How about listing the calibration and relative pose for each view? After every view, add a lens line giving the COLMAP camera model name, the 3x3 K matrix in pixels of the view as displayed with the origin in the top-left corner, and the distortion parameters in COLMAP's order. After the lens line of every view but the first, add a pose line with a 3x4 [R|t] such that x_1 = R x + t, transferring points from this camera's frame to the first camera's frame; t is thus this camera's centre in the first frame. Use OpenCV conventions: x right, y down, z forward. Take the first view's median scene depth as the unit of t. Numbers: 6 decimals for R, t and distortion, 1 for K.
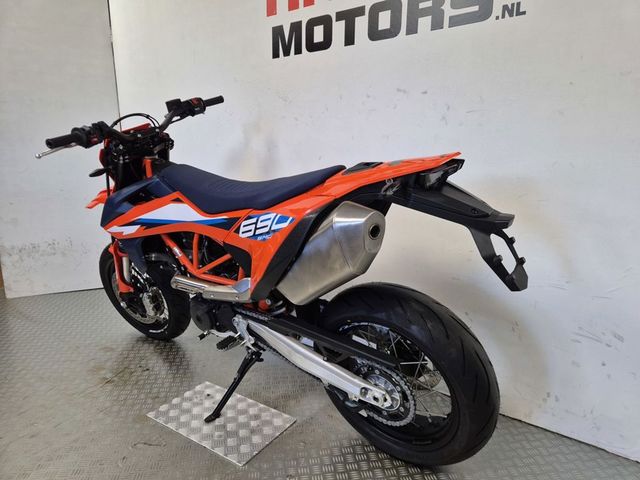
lens RADIAL K [[433.3, 0, 330.7], [0, 433.3, 238.6], [0, 0, 1]] dist [0.030094, -0.005613]
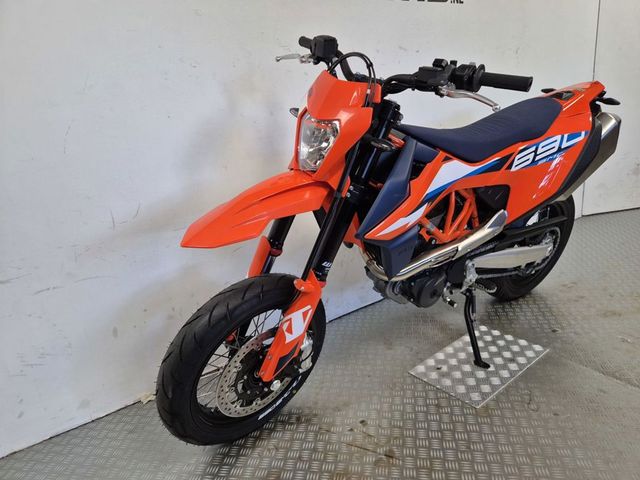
lens RADIAL K [[433.3, 0, 330.7], [0, 433.3, 238.6], [0, 0, 1]] dist [0.030094, -0.005613]
pose [[0.312148, -0.312389, 0.897205, -1.143310], [0.282156, 0.932265, 0.226431, -0.184103], [-0.907167, 0.182471, 0.379147, 0.835596]]
